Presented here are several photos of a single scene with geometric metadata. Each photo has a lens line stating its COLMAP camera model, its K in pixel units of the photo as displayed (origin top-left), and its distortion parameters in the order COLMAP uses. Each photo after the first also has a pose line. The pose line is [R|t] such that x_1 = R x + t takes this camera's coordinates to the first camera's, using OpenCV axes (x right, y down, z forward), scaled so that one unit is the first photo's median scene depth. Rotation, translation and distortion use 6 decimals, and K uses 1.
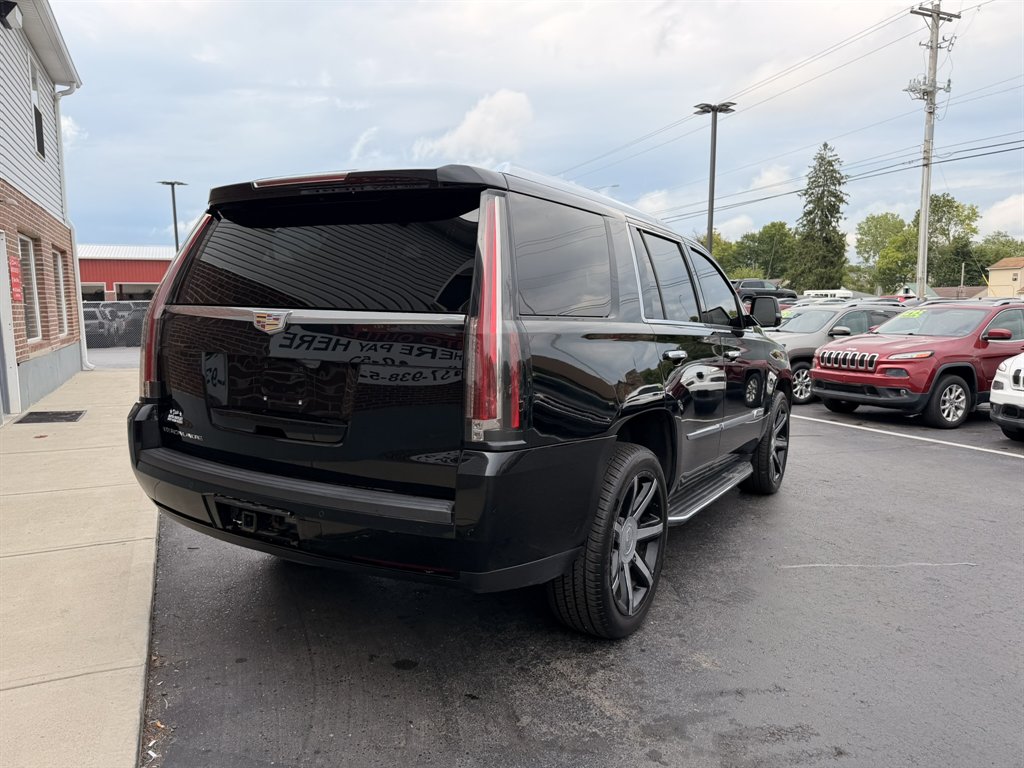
lens RADIAL K [[731.3, 0, 520.2], [0, 731.3, 384.2], [0, 0, 1]] dist [0.001094, -0.005279]
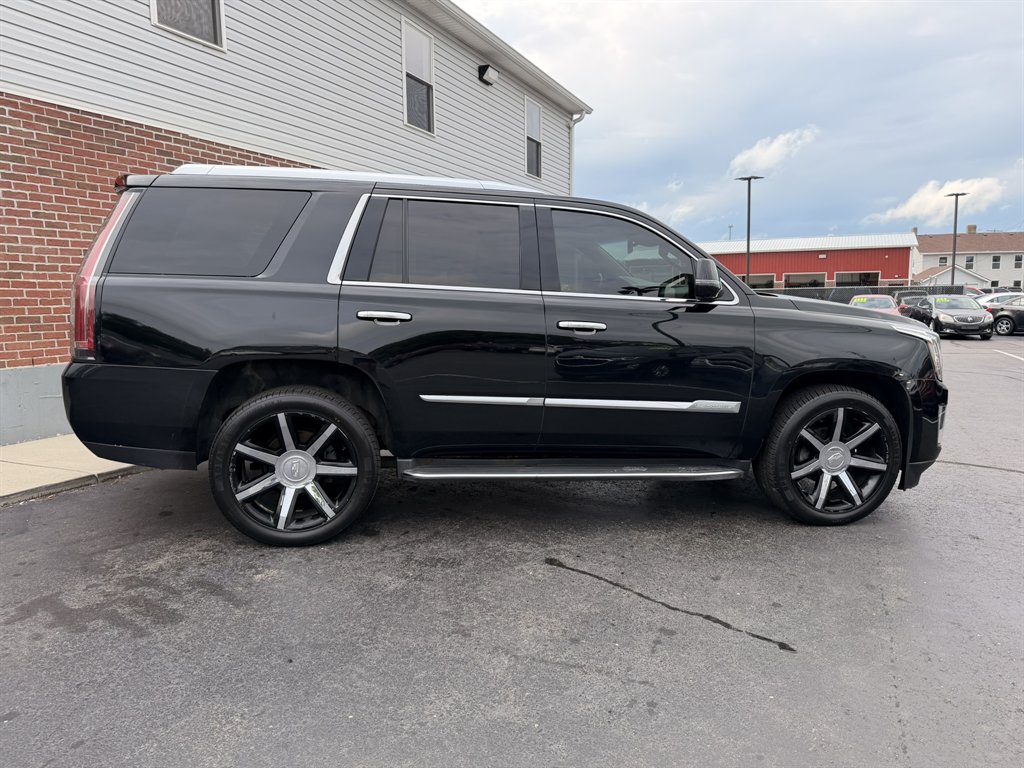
lens RADIAL K [[731.3, 0, 520.2], [0, 731.3, 384.2], [0, 0, 1]] dist [0.001094, -0.005279]
pose [[0.654293, 0.087312, -0.751184, 1.364548], [-0.077074, 0.995839, 0.048616, -0.010931], [0.752304, 0.026088, 0.658300, 0.527446]]
